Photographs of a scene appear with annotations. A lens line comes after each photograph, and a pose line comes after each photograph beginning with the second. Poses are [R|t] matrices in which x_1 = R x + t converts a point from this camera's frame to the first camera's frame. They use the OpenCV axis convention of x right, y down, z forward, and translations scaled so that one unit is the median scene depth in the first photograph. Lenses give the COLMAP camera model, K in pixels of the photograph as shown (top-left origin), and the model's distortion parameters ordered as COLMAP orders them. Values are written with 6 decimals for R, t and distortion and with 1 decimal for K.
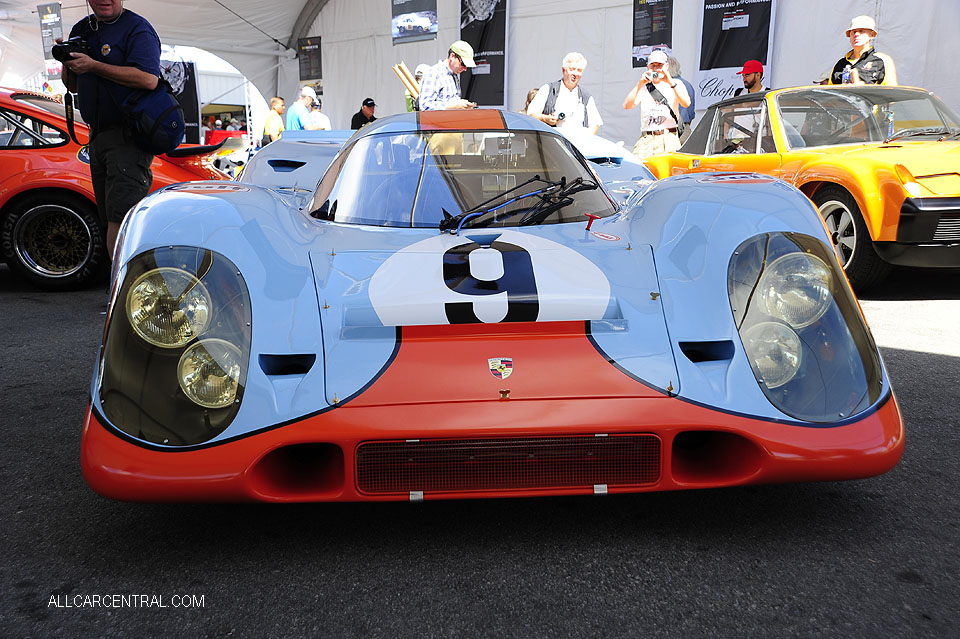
lens RADIAL K [[970.0, 0, 480.0], [0, 970.0, 319.5], [0, 0, 1]] dist [0.005935, 0.277104]
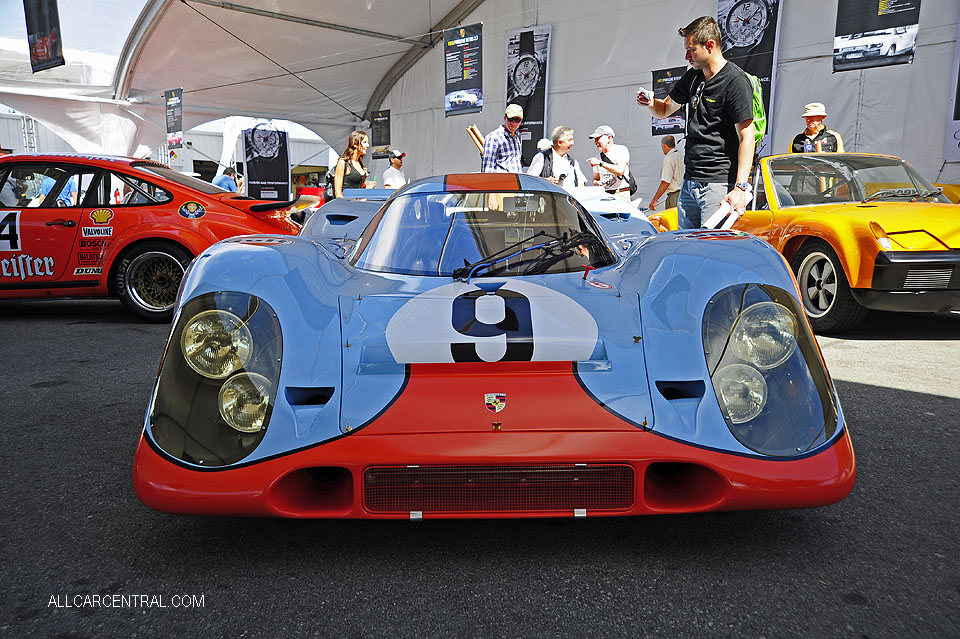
lens RADIAL K [[828.6, 0, 480.0], [0, 828.6, 319.5], [0, 0, 1]] dist [-0.055275, 0.208920]
pose [[0.998415, 0.011013, -0.055183, 0.046417], [-0.012858, 0.999366, -0.033192, -0.011975], [0.054783, 0.033849, 0.997924, 0.026766]]
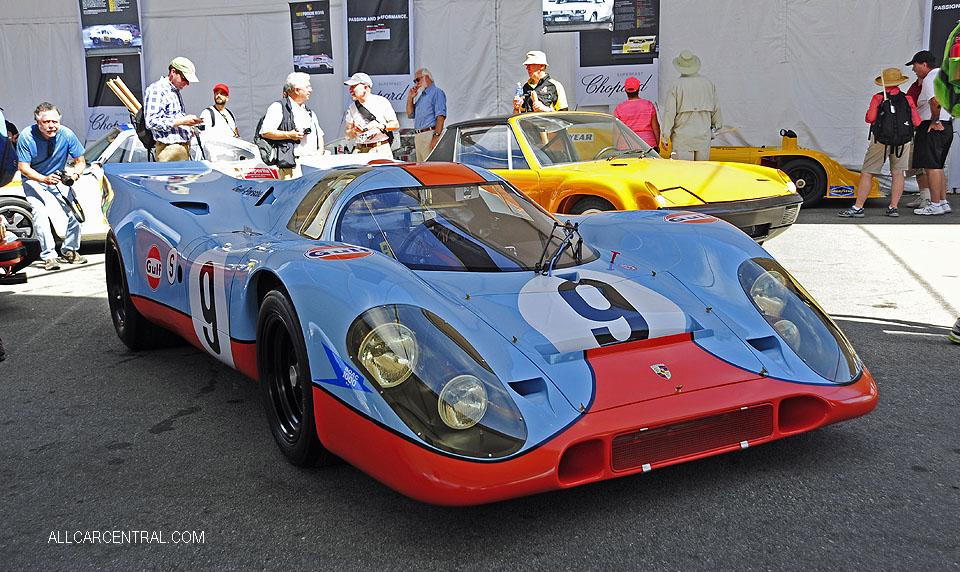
lens RADIAL K [[970.6, 0, 478.7], [0, 970.6, 271.2], [0, 0, 1]] dist [0.004874, 0.304976]
pose [[0.908786, -0.076209, 0.410245, -0.664459], [0.090574, 0.995767, -0.015664, -0.082211], [-0.407314, 0.051392, 0.911841, -0.168905]]
